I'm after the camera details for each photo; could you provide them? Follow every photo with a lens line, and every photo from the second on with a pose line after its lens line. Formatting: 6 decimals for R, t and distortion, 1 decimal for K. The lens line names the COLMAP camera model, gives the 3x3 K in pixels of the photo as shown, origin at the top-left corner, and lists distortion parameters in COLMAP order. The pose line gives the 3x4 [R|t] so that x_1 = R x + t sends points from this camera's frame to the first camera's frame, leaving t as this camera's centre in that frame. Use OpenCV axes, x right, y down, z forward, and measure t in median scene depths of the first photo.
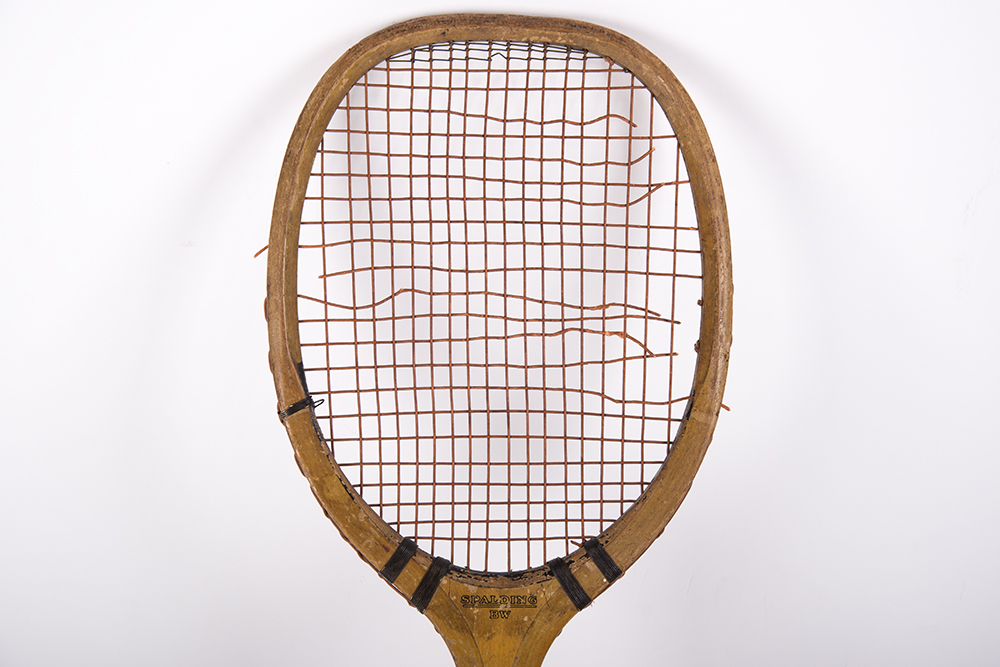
lens RADIAL K [[2761.5, 0, 500.0], [0, 2761.5, 333.5], [0, 0, 1]] dist [0.615119, -0.067517]
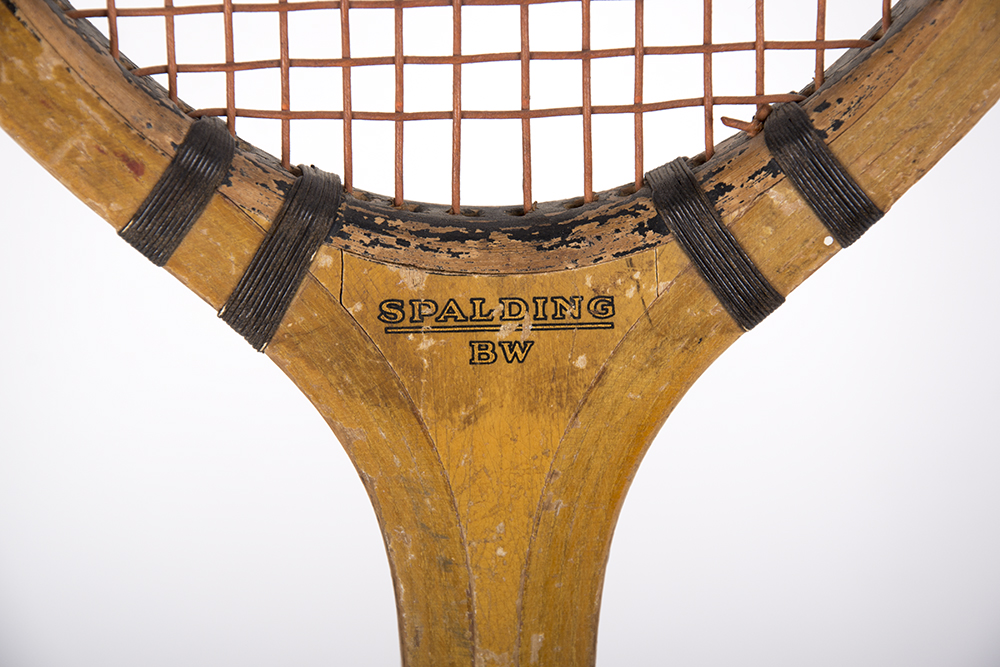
lens RADIAL K [[3712.0, 0, 500.0], [0, 3712.0, 333.5], [0, 0, 1]] dist [0.693905, 2.486225]
pose [[0.999796, -0.013429, -0.015076, 0.006416], [0.018217, 0.921968, 0.386837, -0.067522], [0.008705, -0.387033, 0.922025, 0.600464]]
